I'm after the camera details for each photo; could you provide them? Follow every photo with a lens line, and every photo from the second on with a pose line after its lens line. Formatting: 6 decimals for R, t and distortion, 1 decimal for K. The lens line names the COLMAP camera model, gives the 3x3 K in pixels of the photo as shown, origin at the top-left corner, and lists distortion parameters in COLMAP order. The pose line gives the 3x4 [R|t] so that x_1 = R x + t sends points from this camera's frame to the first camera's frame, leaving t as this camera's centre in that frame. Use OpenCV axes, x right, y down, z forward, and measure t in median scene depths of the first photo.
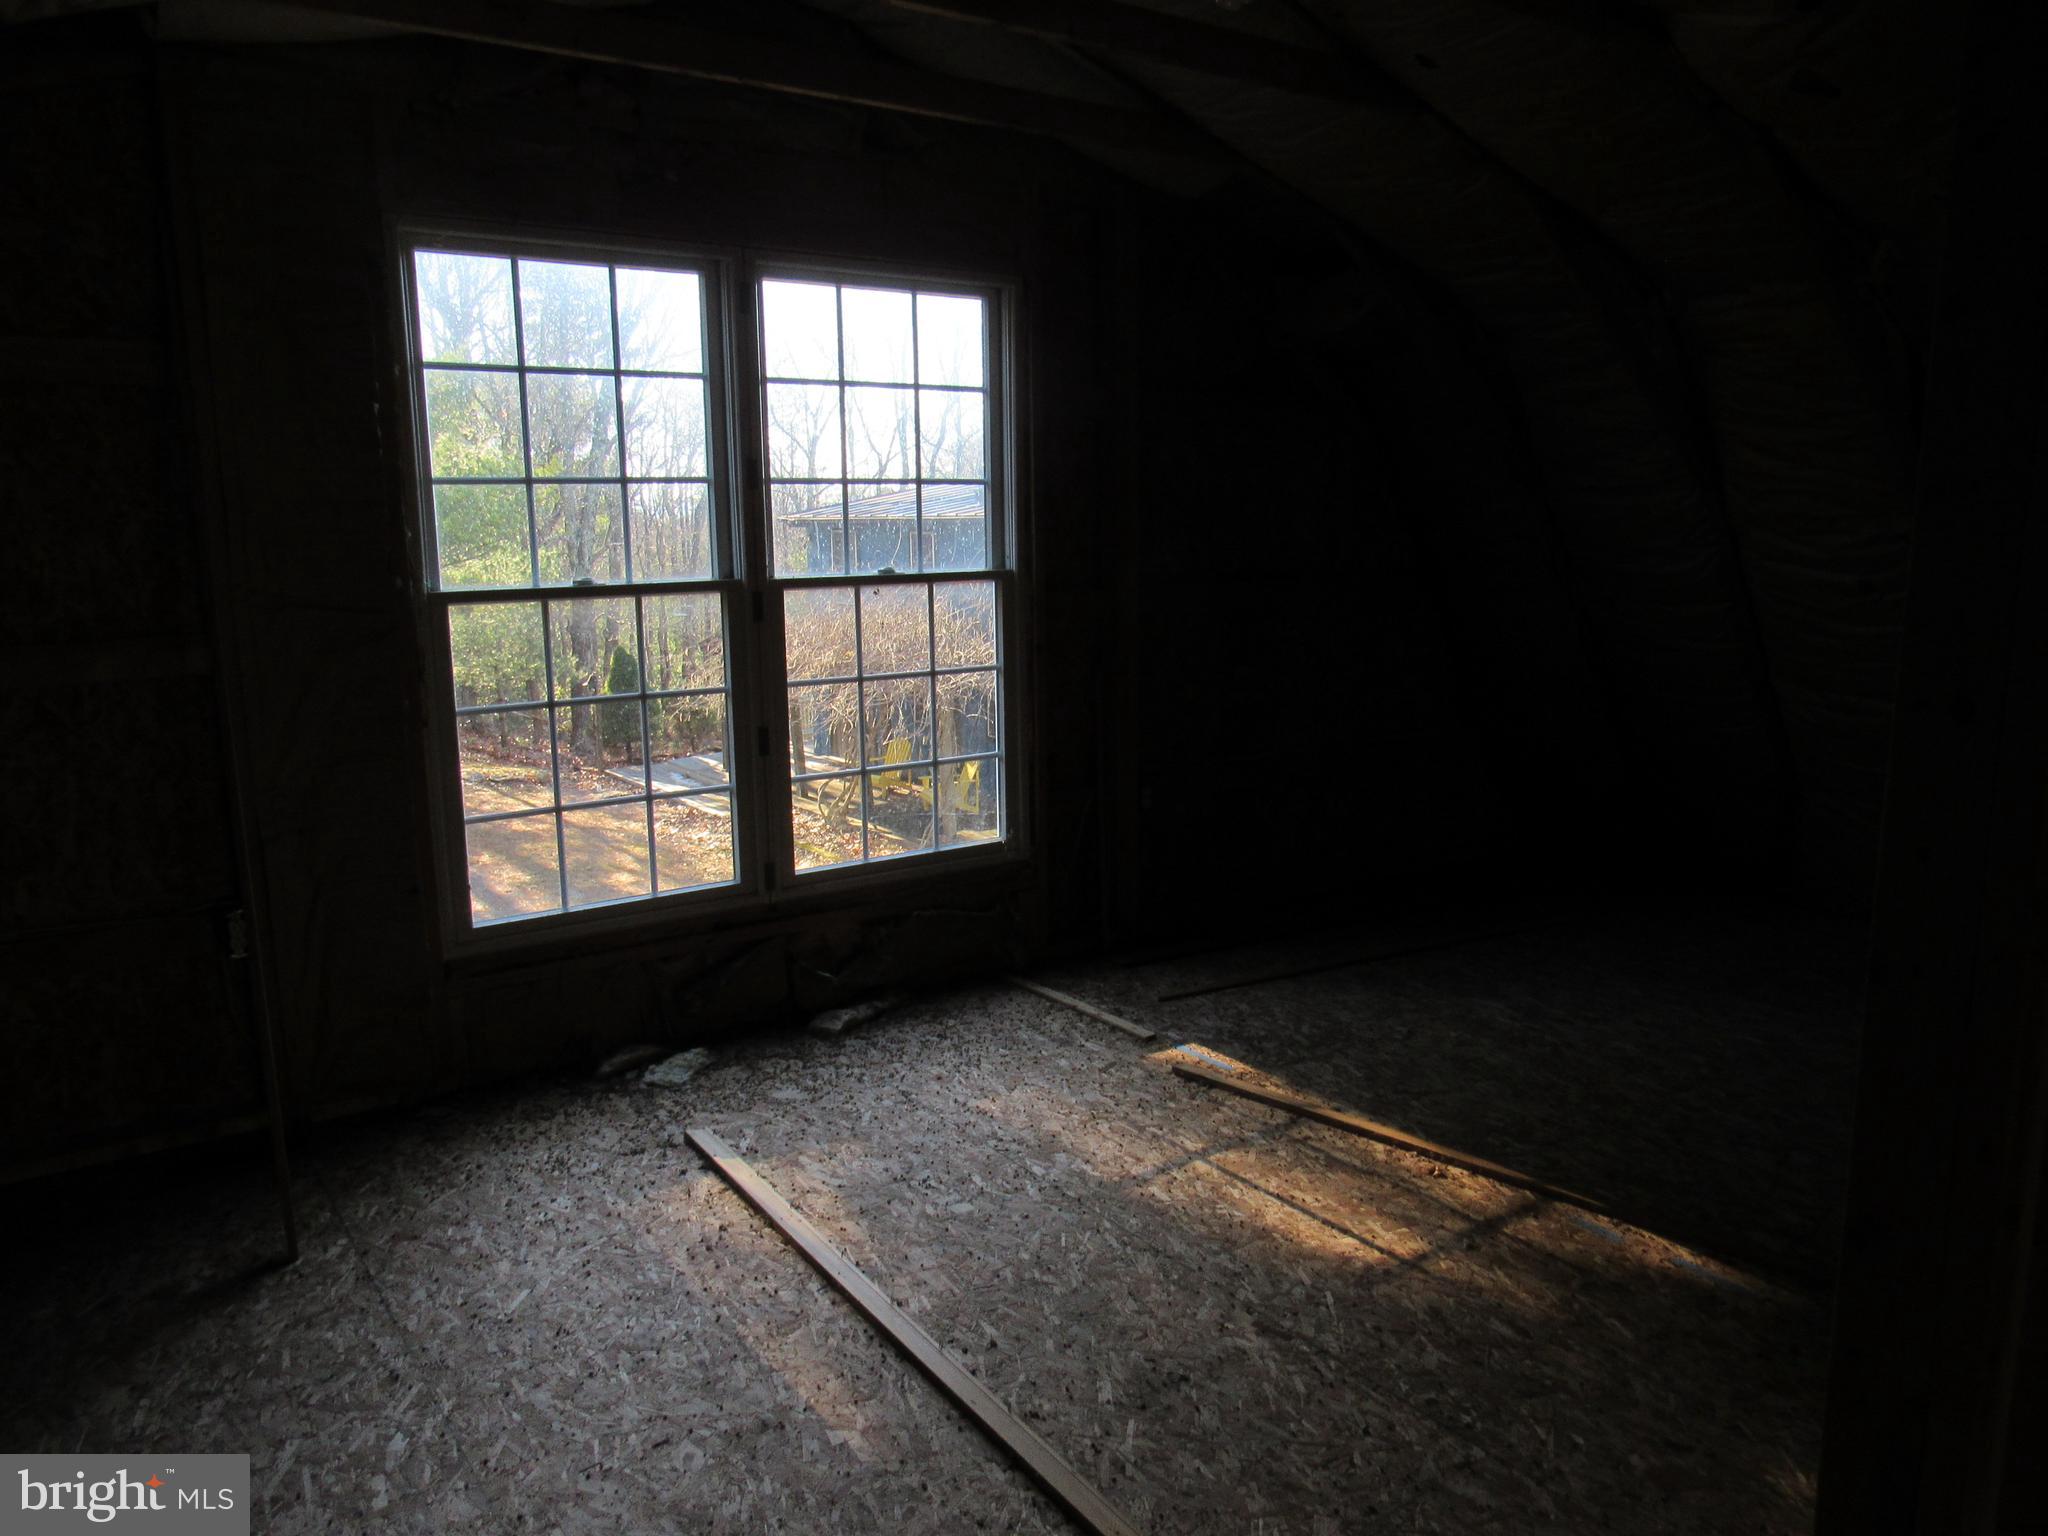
lens RADIAL K [[1464.8, 0, 1033.7], [0, 1464.8, 765.8], [0, 0, 1]] dist [-0.010527, -0.003336]
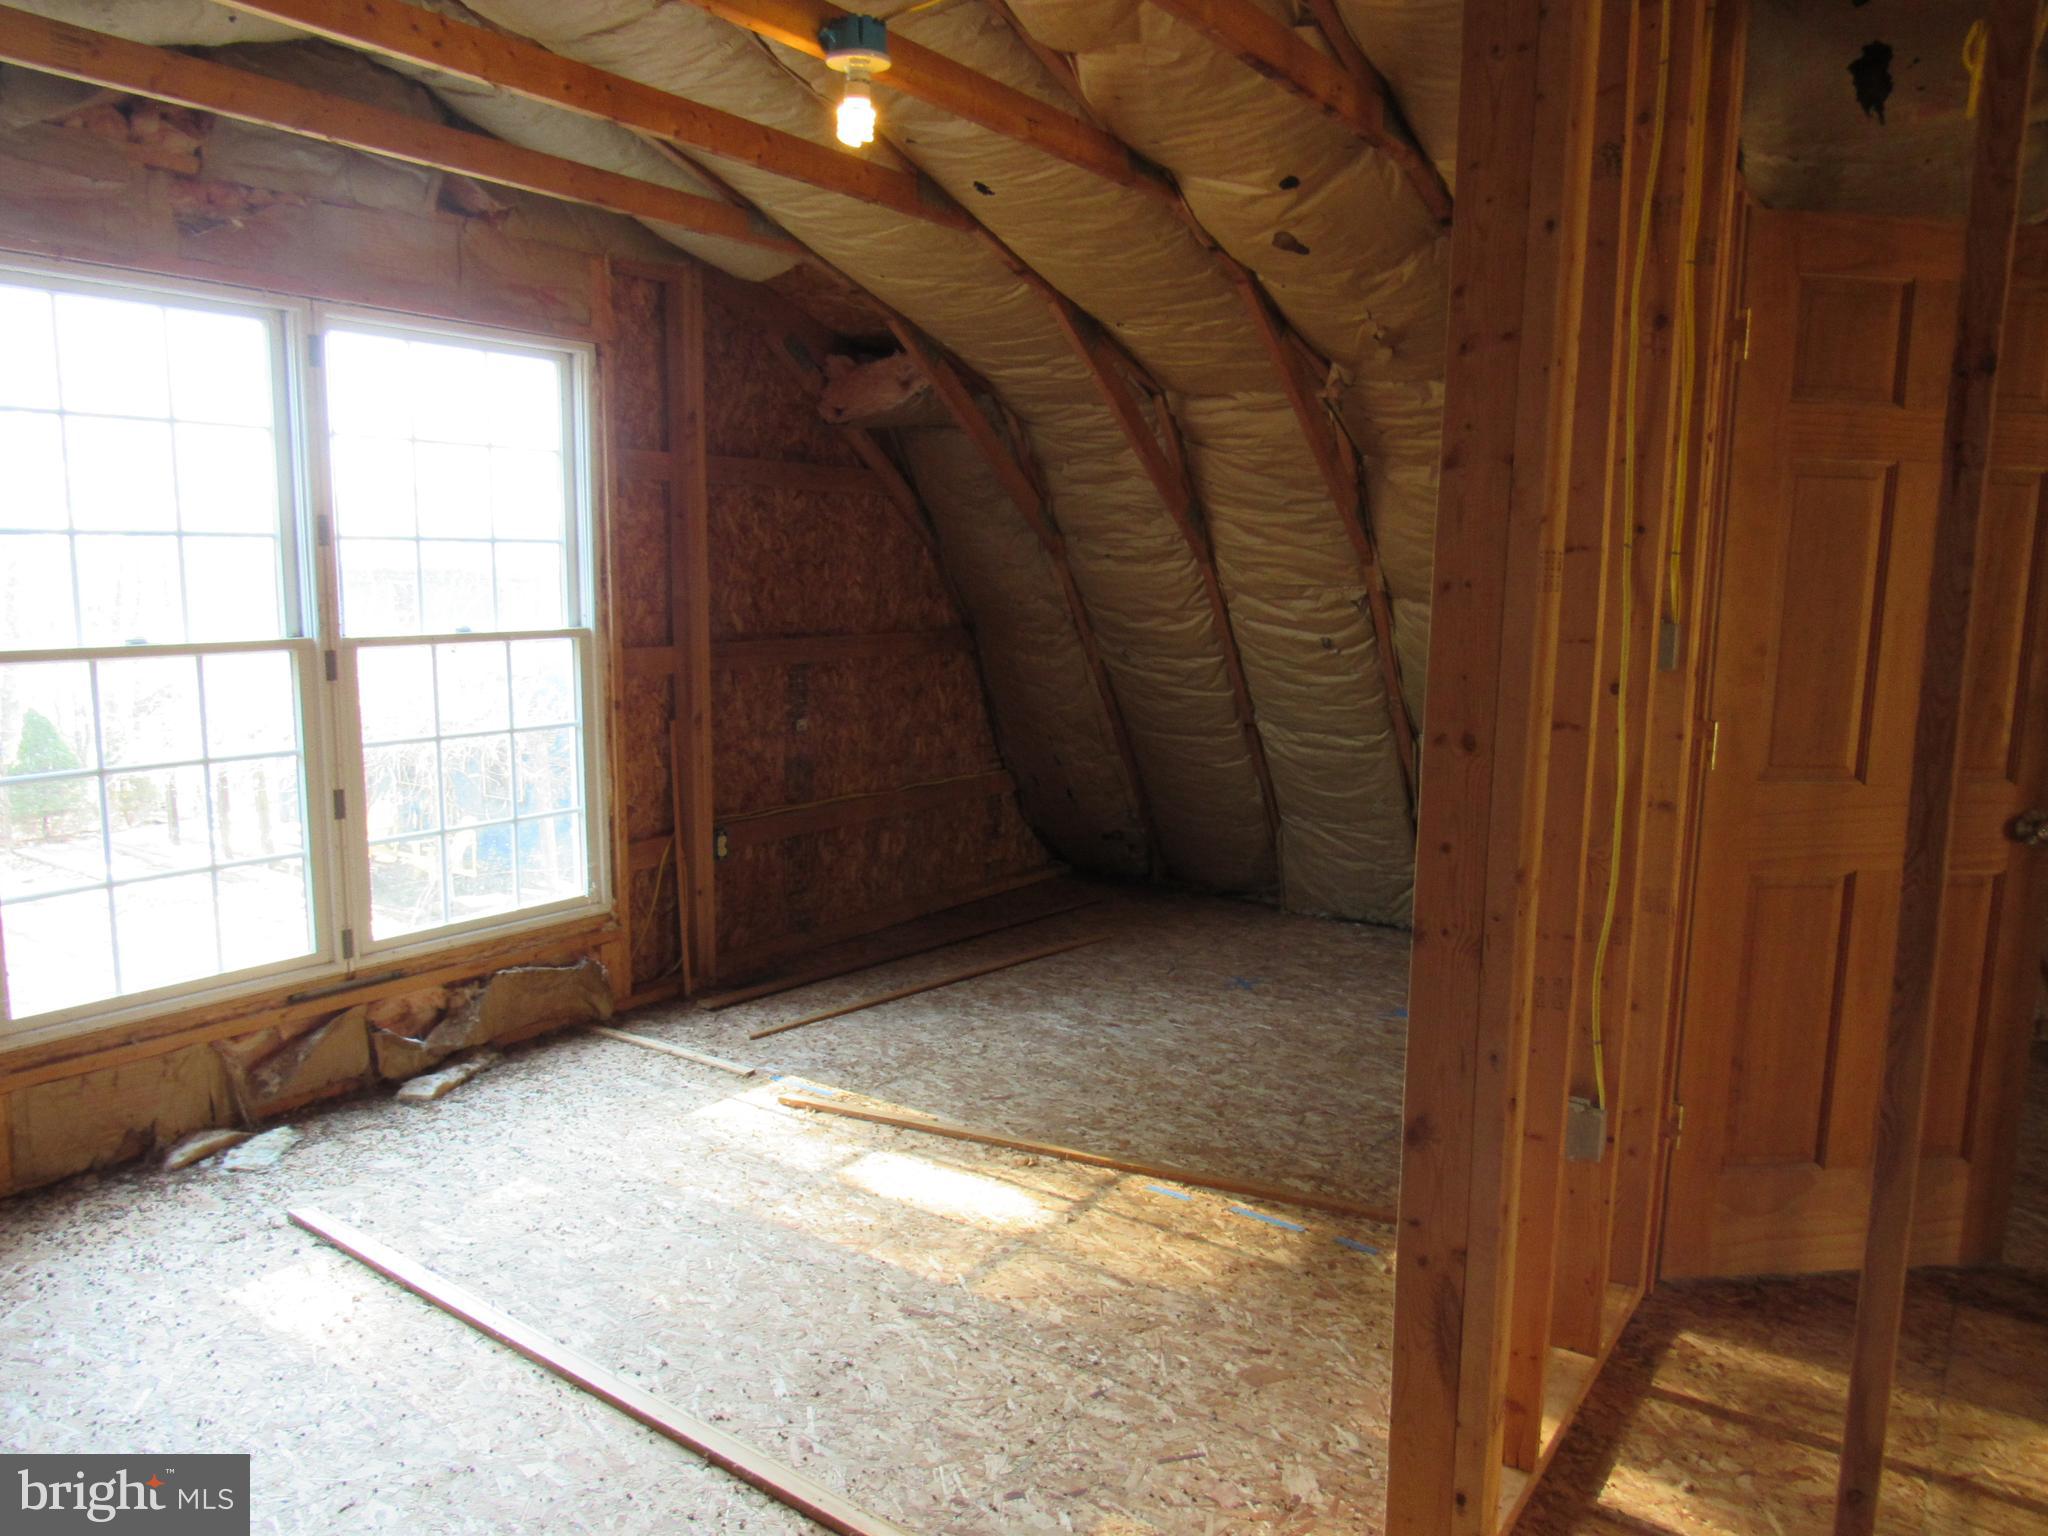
lens RADIAL K [[1464.8, 0, 1014.5], [0, 1464.8, 772.1], [0, 0, 1]] dist [-0.010527, -0.003336]
pose [[0.944871, -0.028722, 0.326180, -0.095336], [0.038724, 0.998957, -0.024213, 0.003377], [-0.325144, 0.035510, 0.944997, -0.074381]]
